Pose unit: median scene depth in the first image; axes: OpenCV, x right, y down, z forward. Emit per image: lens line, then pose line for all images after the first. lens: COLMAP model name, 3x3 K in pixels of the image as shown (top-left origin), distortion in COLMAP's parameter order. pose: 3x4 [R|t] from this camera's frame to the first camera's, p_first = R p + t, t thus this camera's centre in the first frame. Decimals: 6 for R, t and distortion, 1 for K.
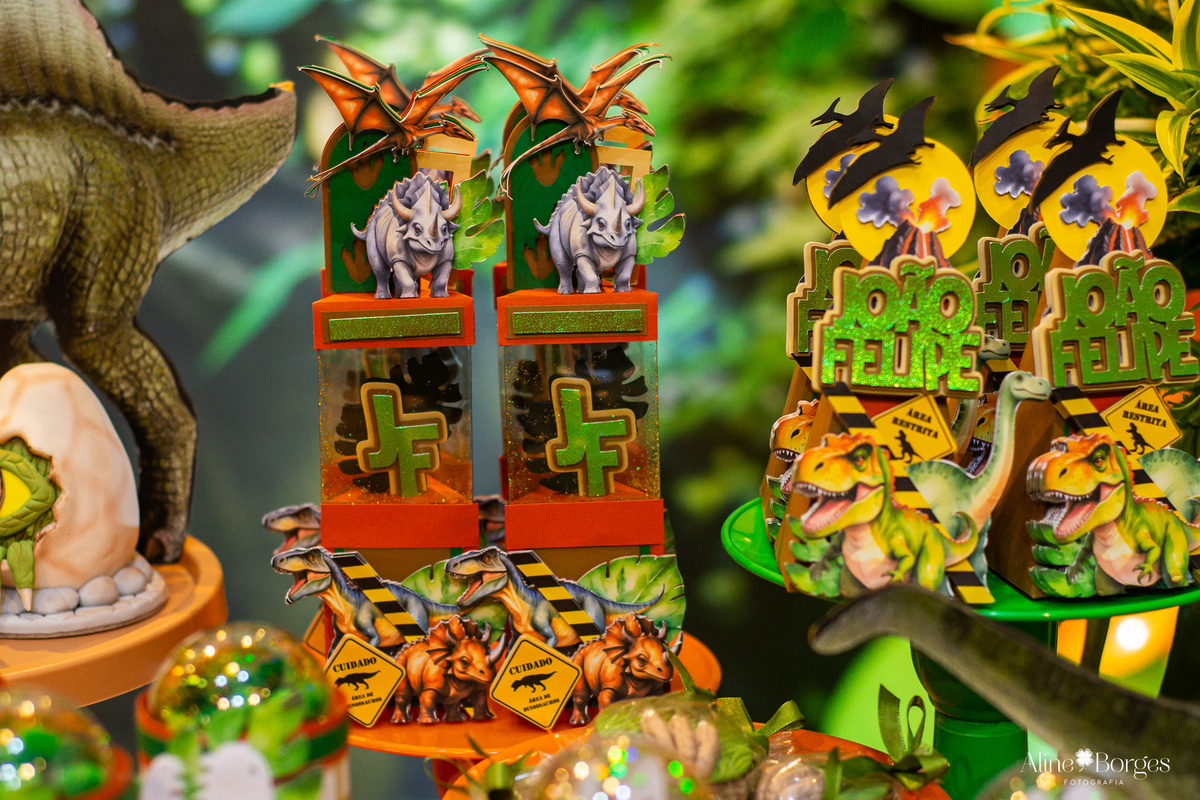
lens RADIAL K [[2731.1, 0, 596.3], [0, 2731.1, 402.6], [0, 0, 1]] dist [-0.025386, 0.000000]
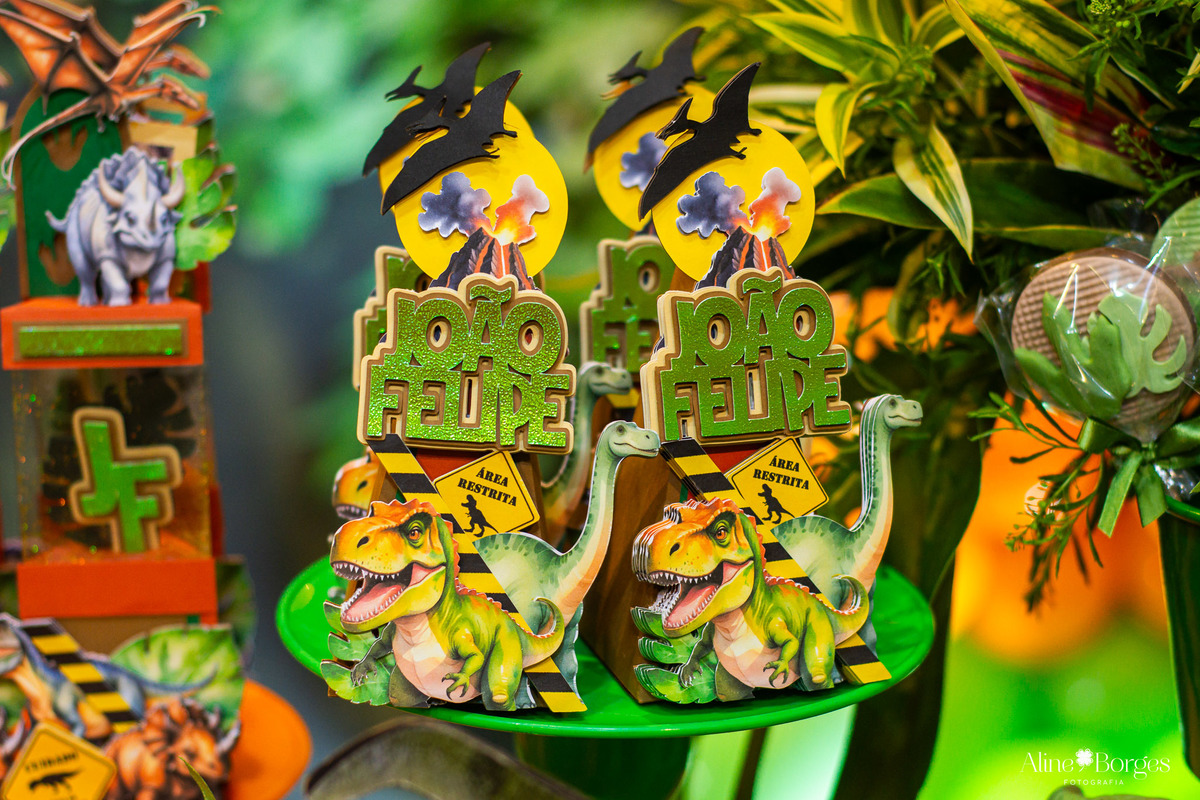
lens RADIAL K [[2731.1, 0, 604.1], [0, 2731.1, 395.6], [0, 0, 1]] dist [-0.025386, 0.000000]
pose [[0.998939, 0.005894, 0.045684, 0.112672], [-0.007517, 0.999344, 0.035431, -0.046439], [-0.045445, -0.035737, 0.998327, 0.205989]]
